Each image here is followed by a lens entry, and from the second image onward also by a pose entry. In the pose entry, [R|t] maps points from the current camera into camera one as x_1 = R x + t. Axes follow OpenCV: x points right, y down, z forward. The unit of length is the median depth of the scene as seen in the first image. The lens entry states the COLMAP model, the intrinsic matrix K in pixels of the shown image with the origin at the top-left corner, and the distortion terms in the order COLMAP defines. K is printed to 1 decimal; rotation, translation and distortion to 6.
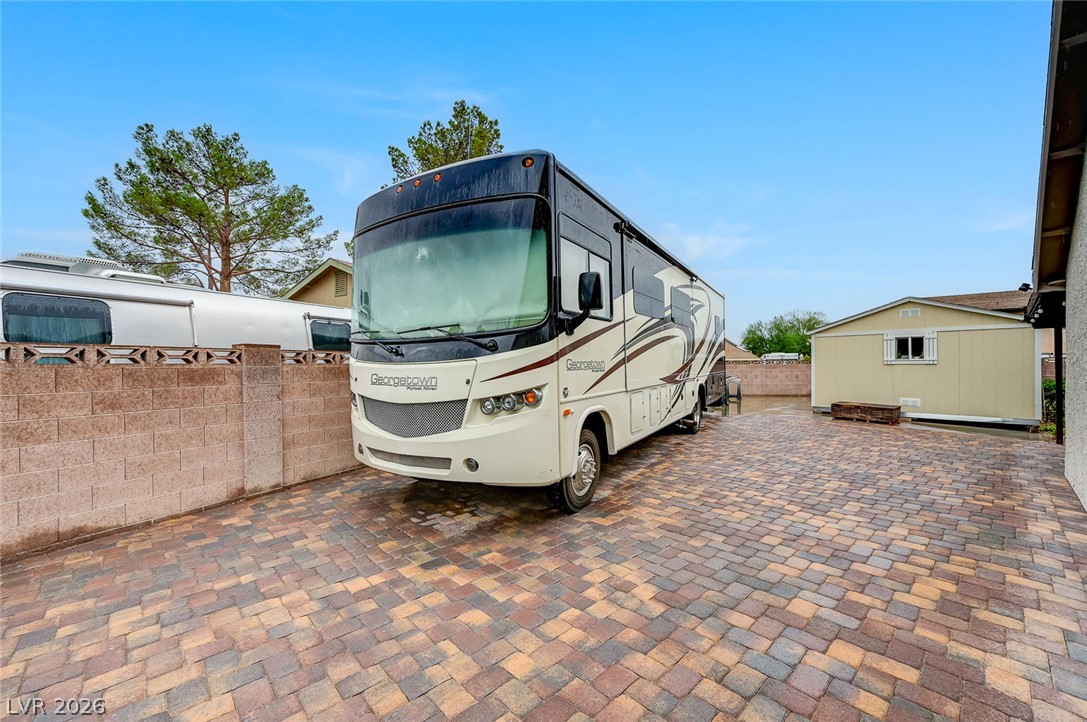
lens RADIAL K [[437.2, 0, 546.6], [0, 437.2, 363.6], [0, 0, 1]] dist [-0.005073, 0.000910]
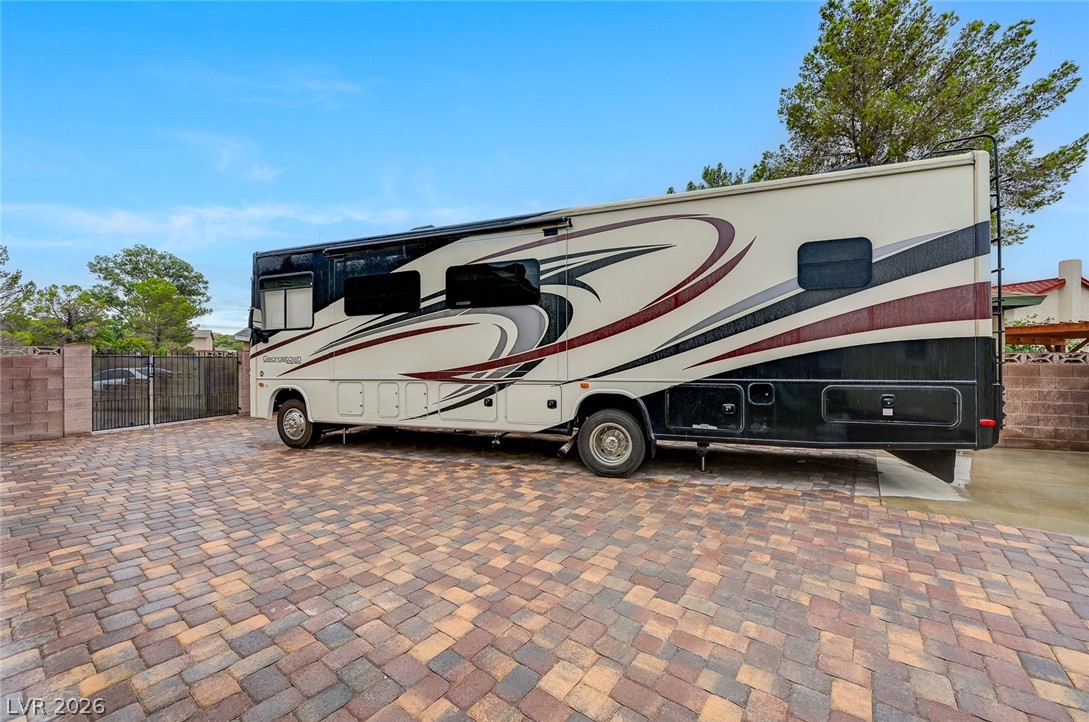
lens RADIAL K [[438.0, 0, 537.5], [0, 438.0, 361.1], [0, 0, 1]] dist [-0.005073, 0.000910]
pose [[0.148858, -0.004721, -0.988847, 1.690901], [-0.001832, 0.999986, -0.005050, 0.015136], [0.988857, 0.002563, 0.148847, 1.541128]]
